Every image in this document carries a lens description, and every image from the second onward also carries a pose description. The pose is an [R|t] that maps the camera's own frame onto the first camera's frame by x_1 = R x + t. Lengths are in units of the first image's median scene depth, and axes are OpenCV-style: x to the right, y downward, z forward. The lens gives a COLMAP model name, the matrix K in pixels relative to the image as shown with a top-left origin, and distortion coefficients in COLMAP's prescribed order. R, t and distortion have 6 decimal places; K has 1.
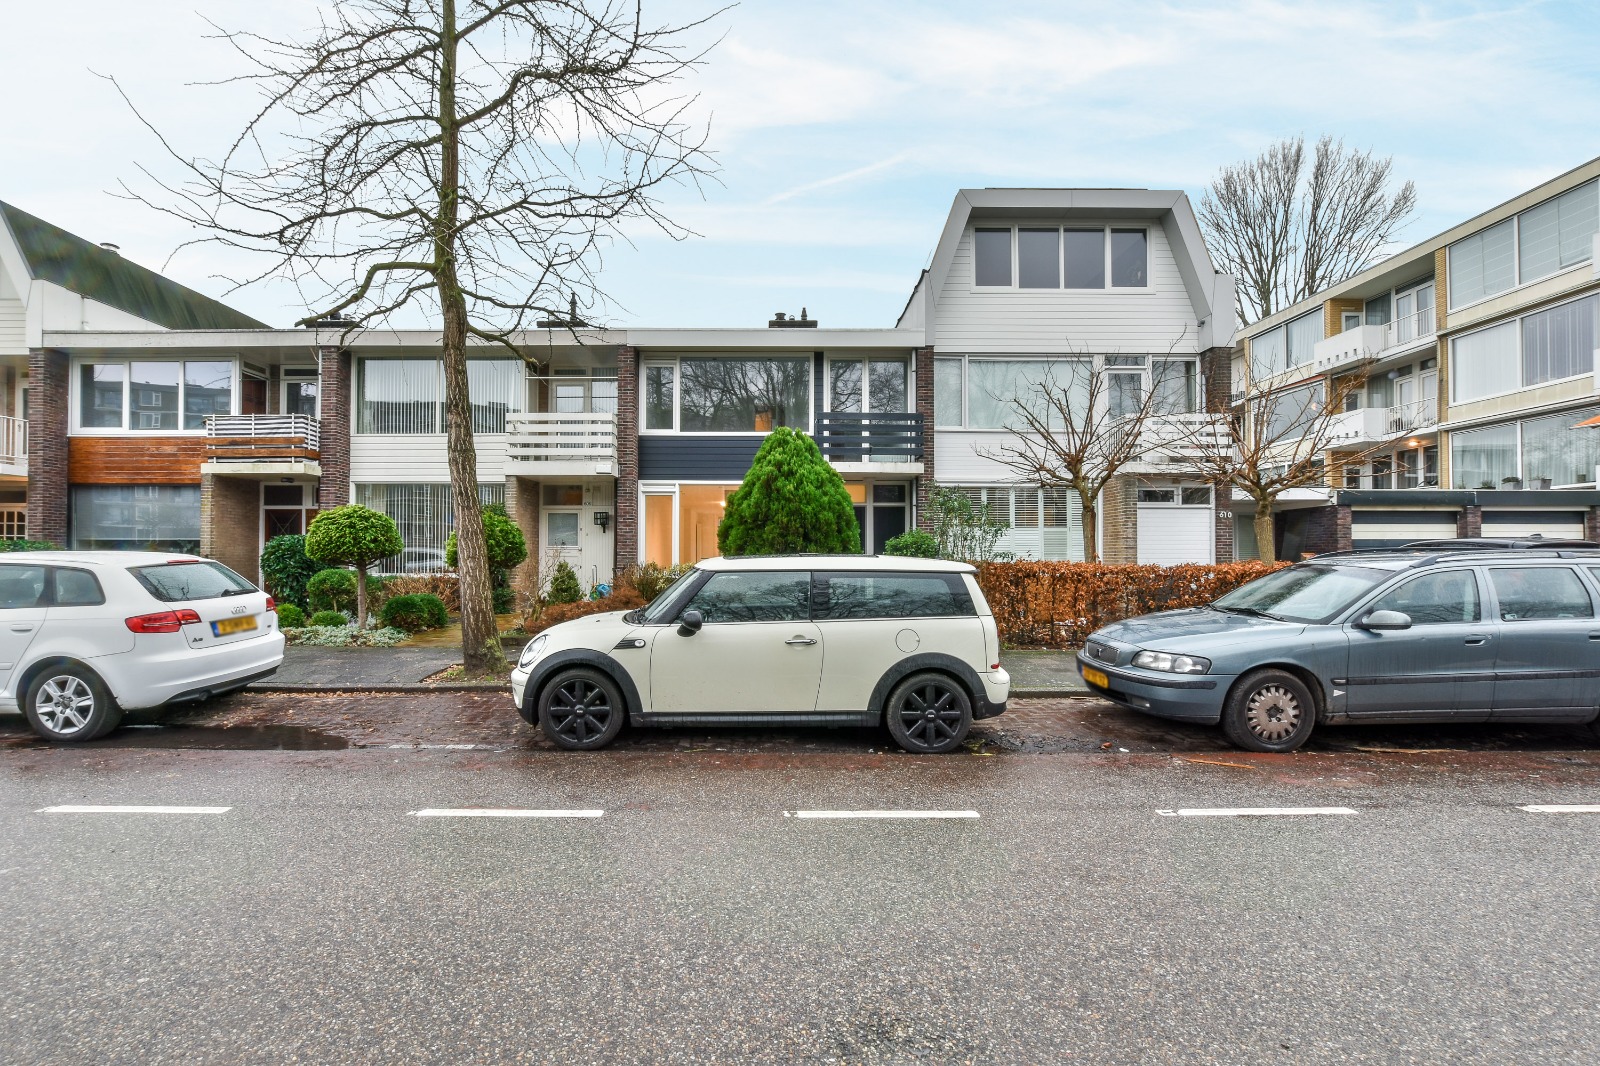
lens RADIAL K [[712.0, 0, 764.4], [0, 712.0, 555.0], [0, 0, 1]] dist [-0.027420, 0.009637]
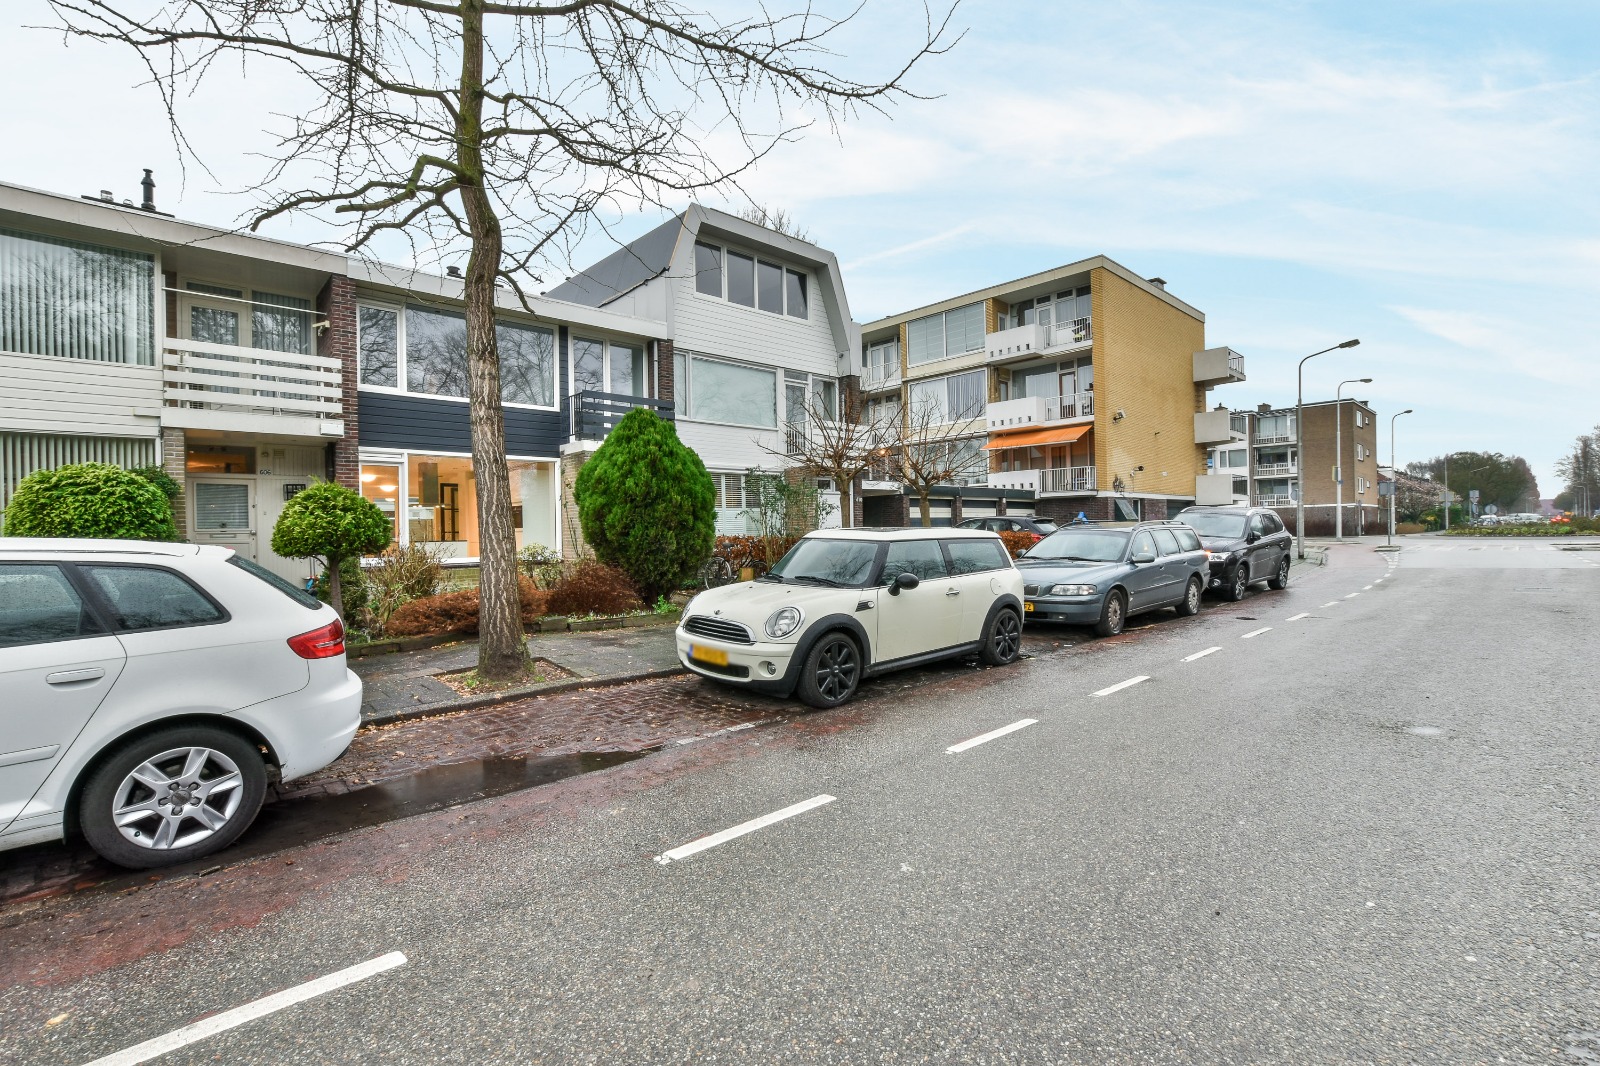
lens RADIAL K [[697.1, 0, 812.4], [0, 697.1, 532.4], [0, 0, 1]] dist [-0.023551, 0.008211]
pose [[0.737785, -0.015917, 0.674848, -0.349536], [0.019167, 0.999813, 0.002627, 0.000860], [-0.674764, 0.010996, 0.737952, 0.078618]]
